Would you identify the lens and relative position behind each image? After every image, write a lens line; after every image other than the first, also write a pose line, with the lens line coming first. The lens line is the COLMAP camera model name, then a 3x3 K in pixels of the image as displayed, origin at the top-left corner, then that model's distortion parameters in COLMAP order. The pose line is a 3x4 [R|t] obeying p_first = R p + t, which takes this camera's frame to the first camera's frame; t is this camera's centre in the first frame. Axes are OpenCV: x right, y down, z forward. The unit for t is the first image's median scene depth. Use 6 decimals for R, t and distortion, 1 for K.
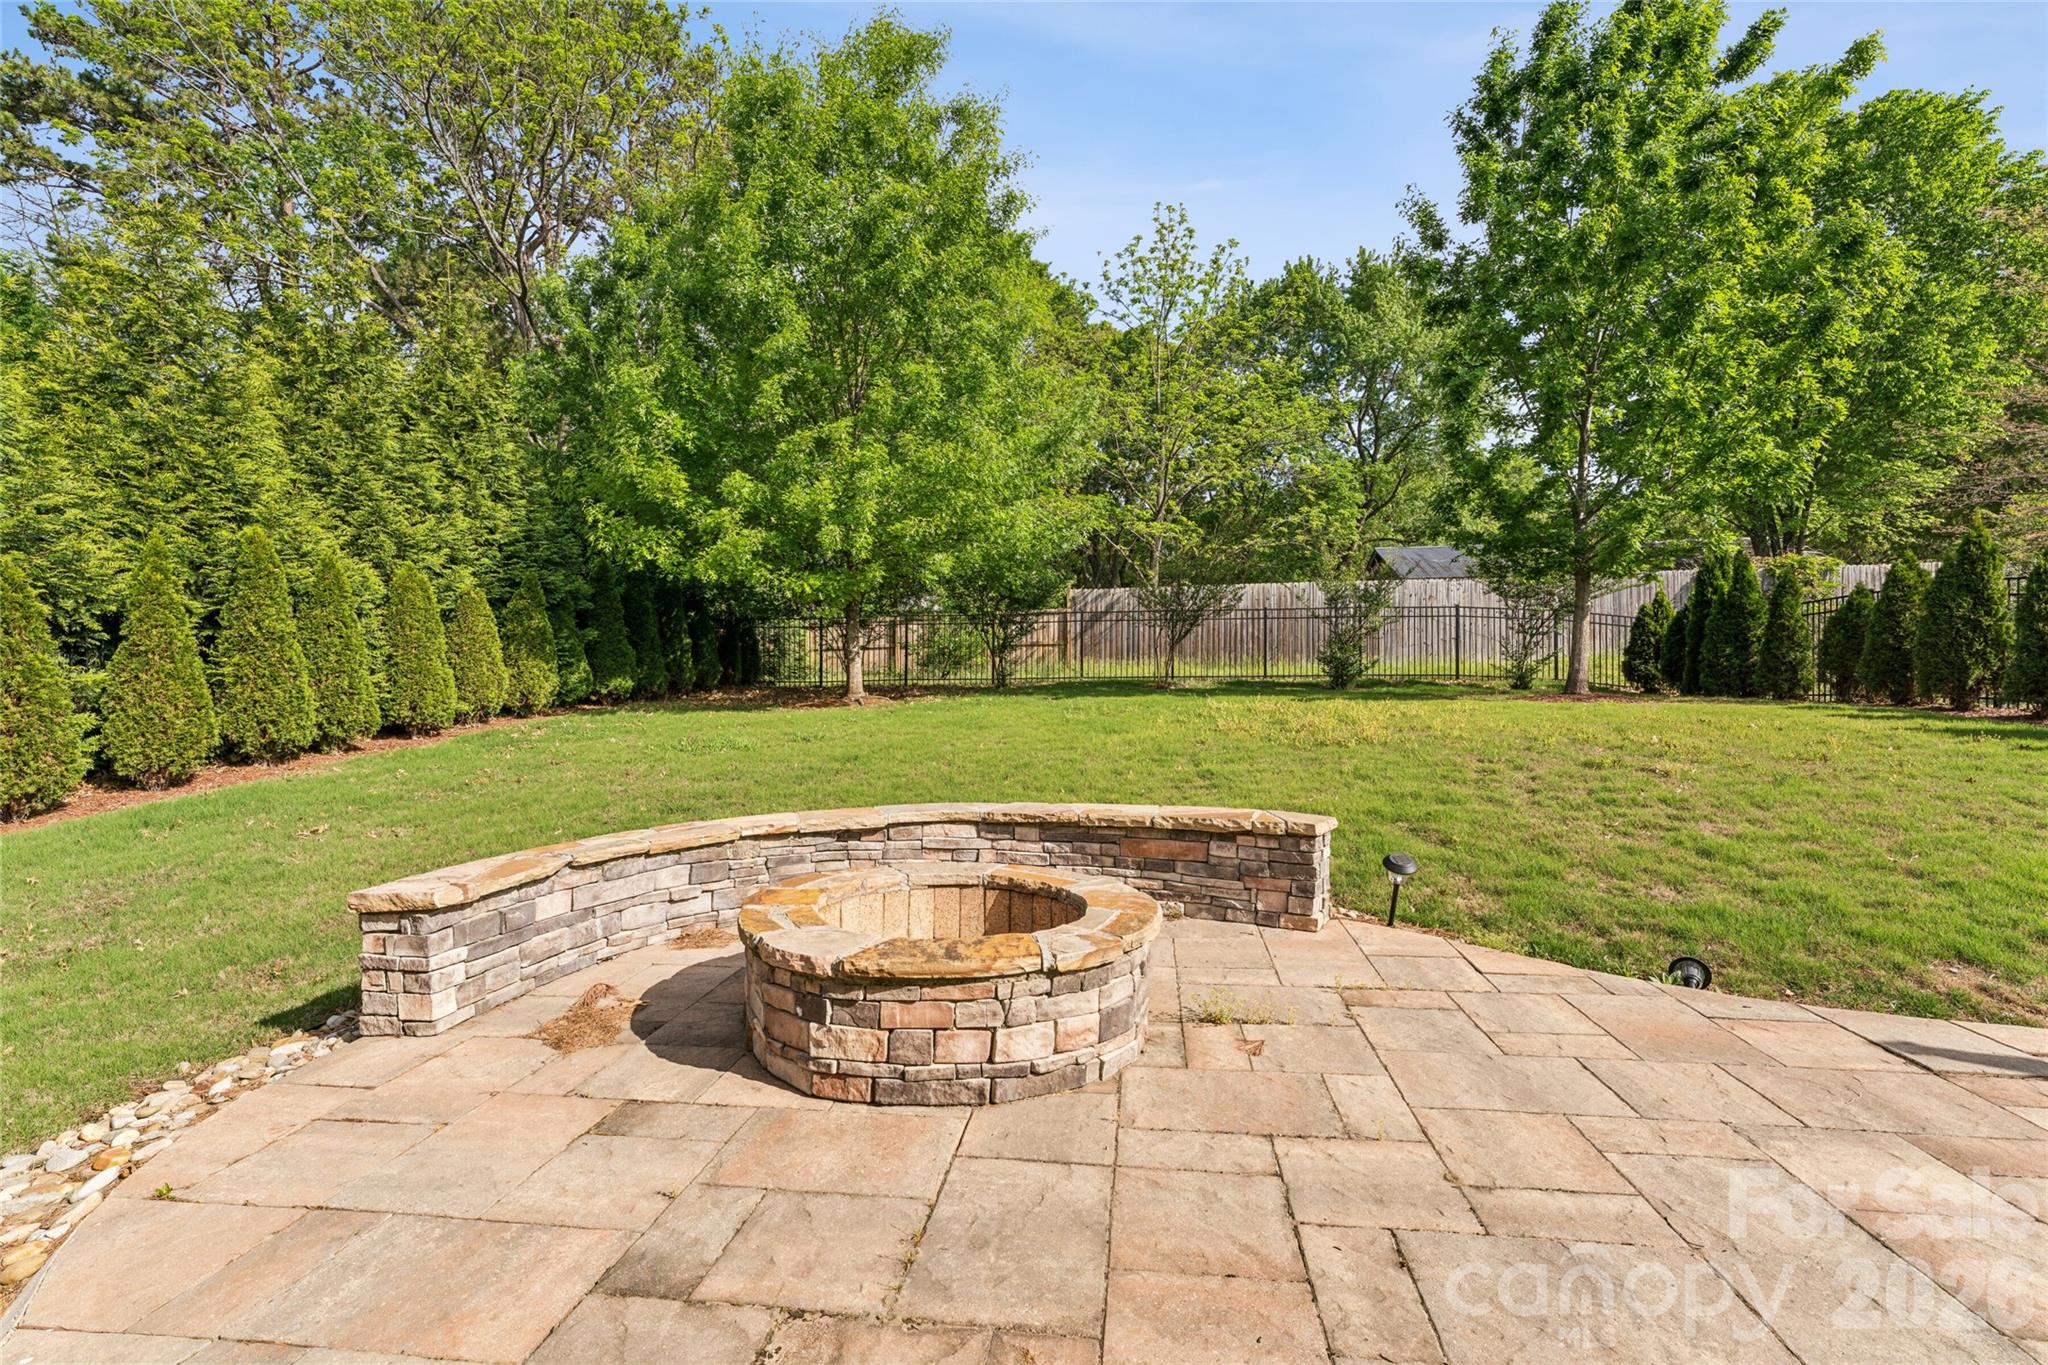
lens RADIAL K [[924.0, 0, 1028.8], [0, 924.0, 683.1], [0, 0, 1]] dist [-0.002429, 0.001920]
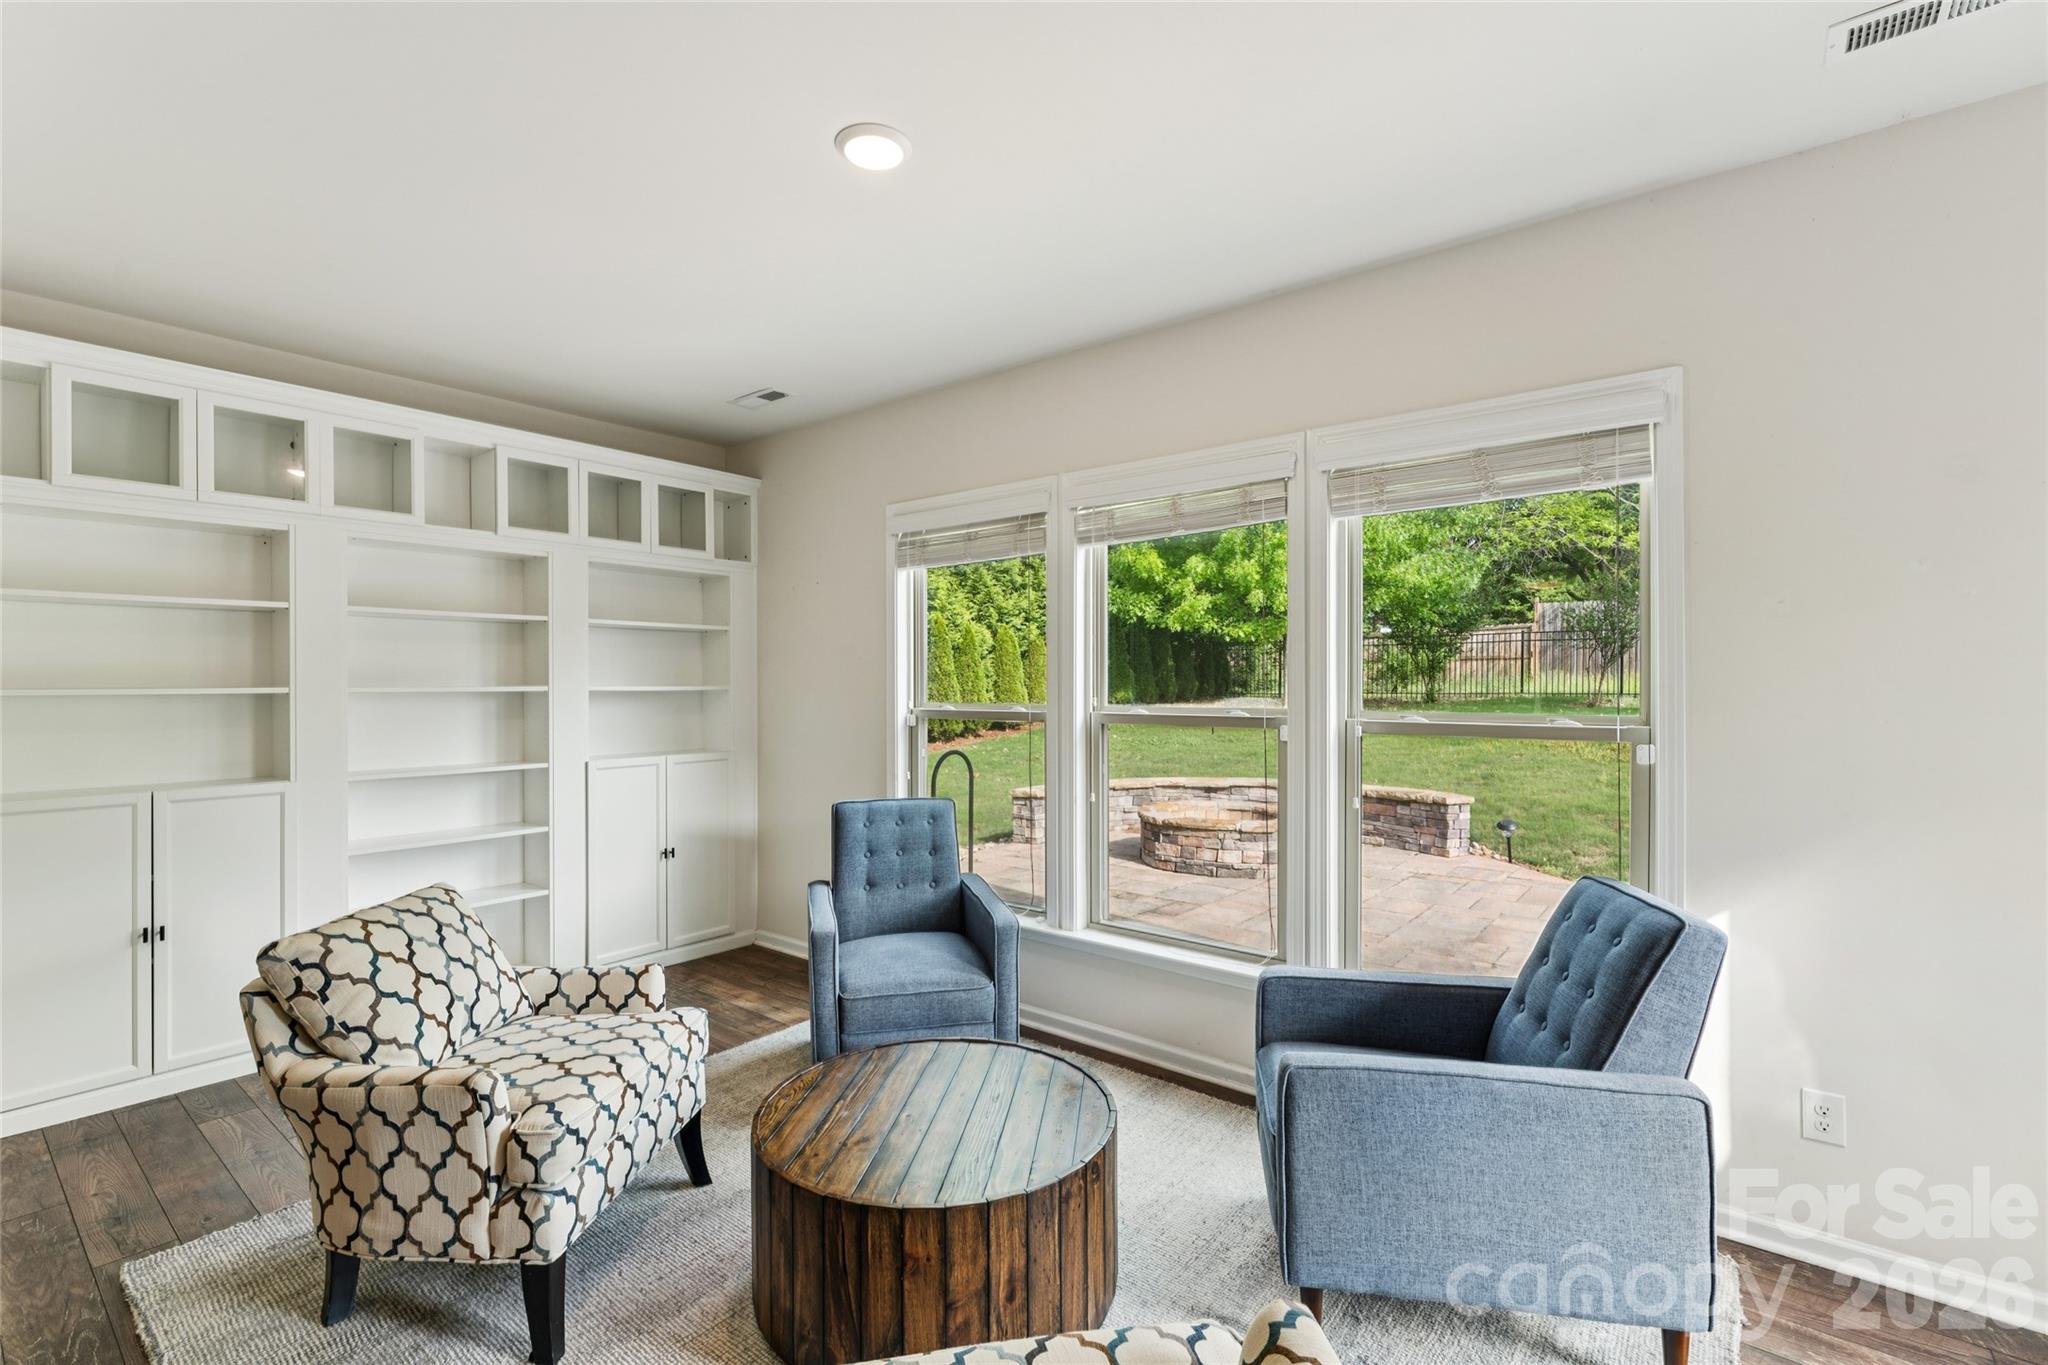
lens RADIAL K [[924.0, 0, 1007.8], [0, 924.0, 678.2], [0, 0, 1]] dist [-0.002429, 0.001920]
pose [[0.846232, 0.002854, -0.532806, 0.221200], [-0.005136, 0.999983, -0.002800, -0.030022], [0.532789, 0.005106, 0.846233, -0.407343]]
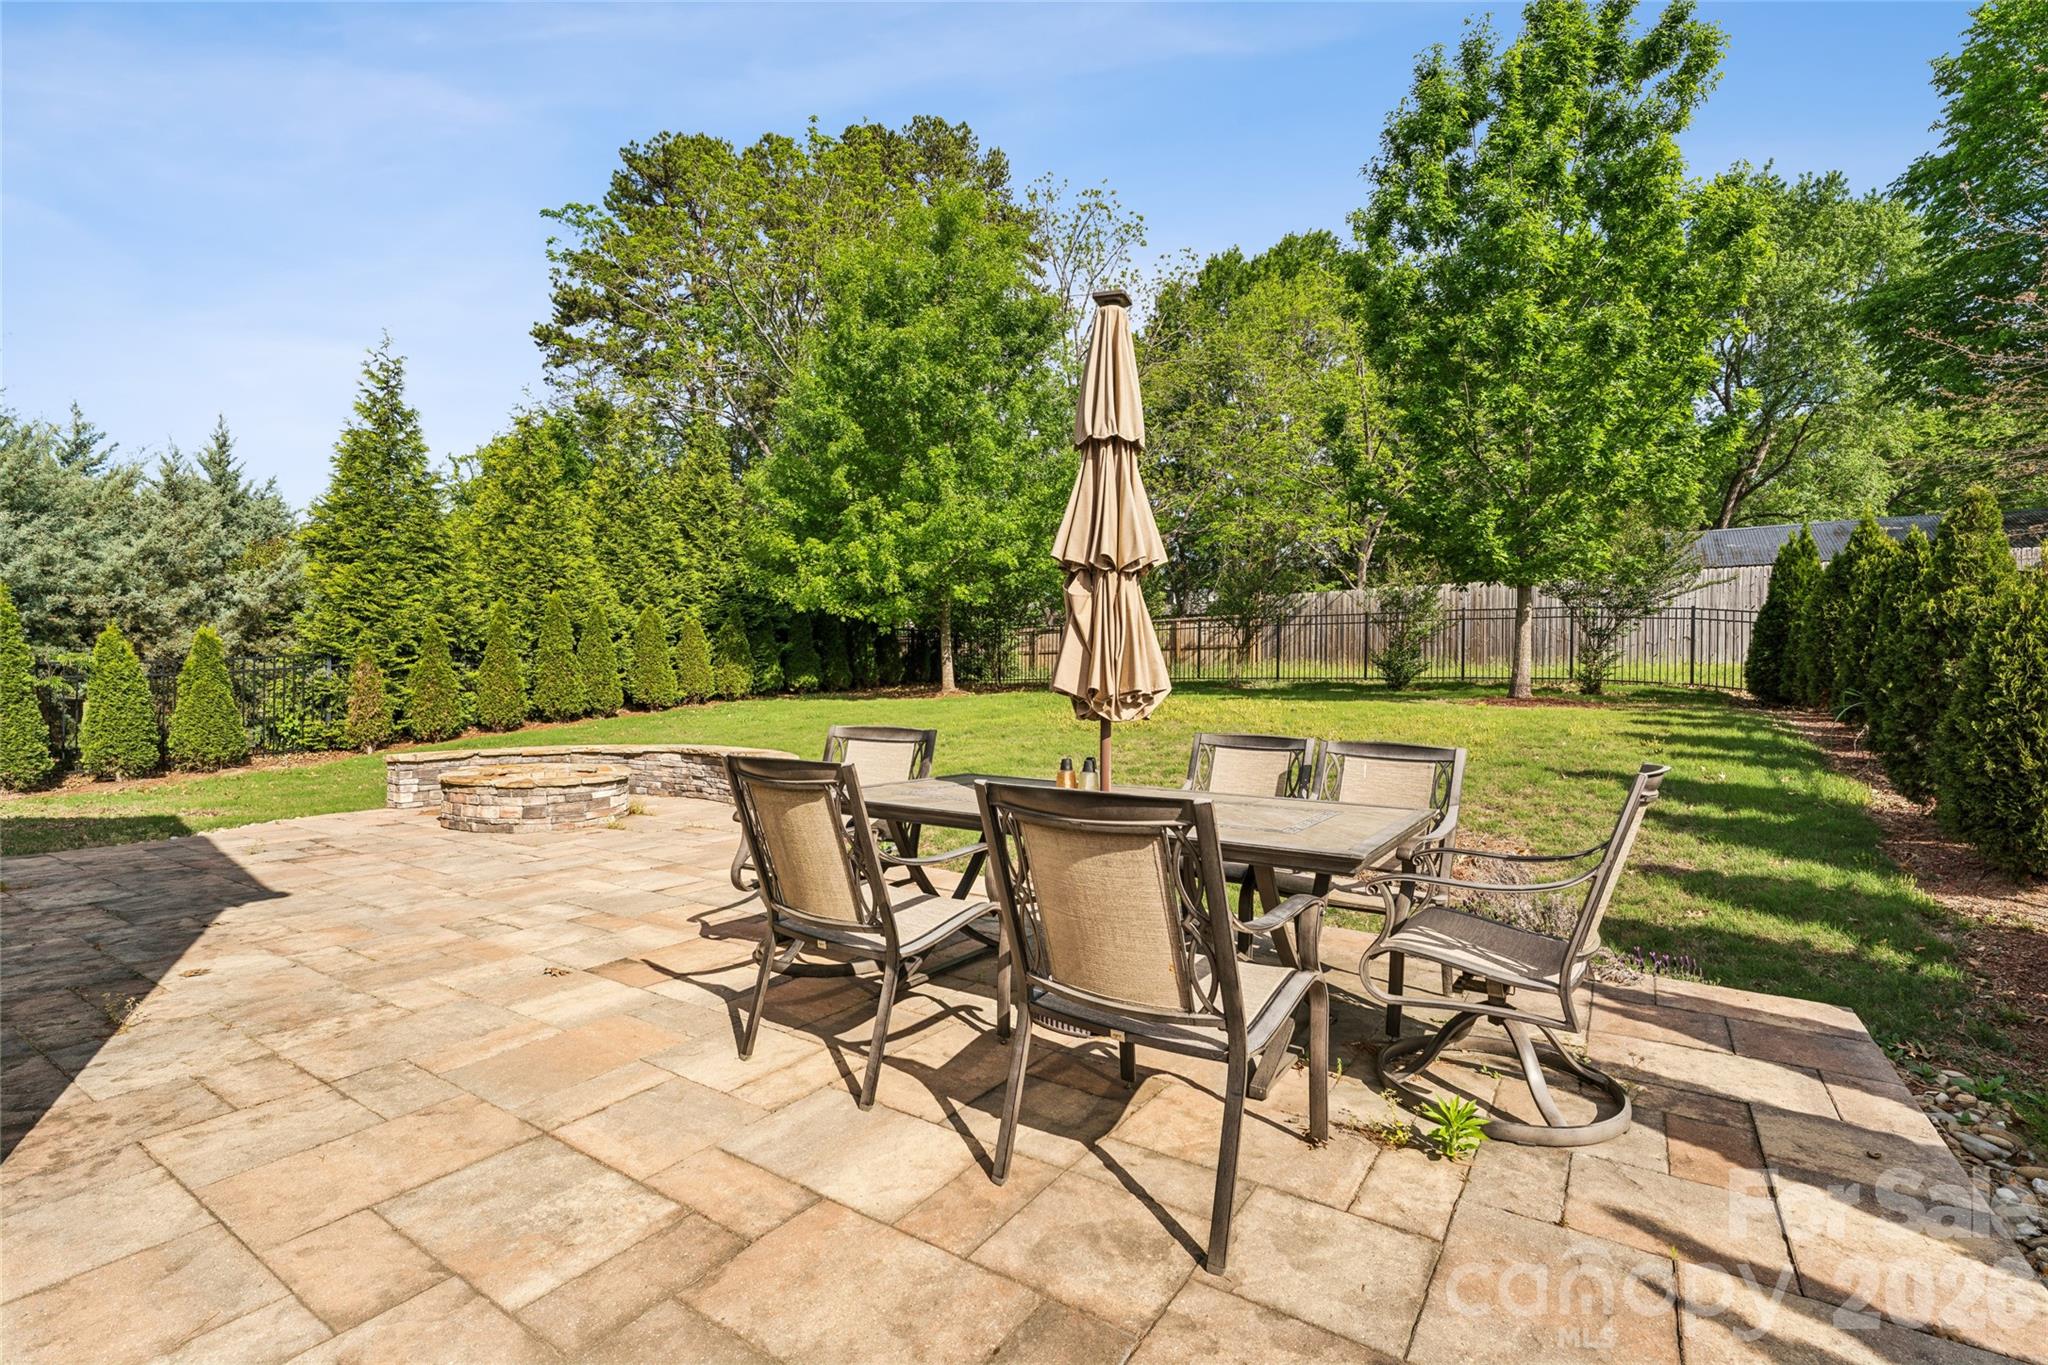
lens RADIAL K [[924.0, 0, 1027.4], [0, 924.0, 690.4], [0, 0, 1]] dist [-0.002429, 0.001920]
pose [[0.899499, 0.013216, -0.436723, 0.657122], [-0.008996, 0.999891, 0.011729, -0.004087], [0.436830, -0.006622, 0.899520, -0.189701]]
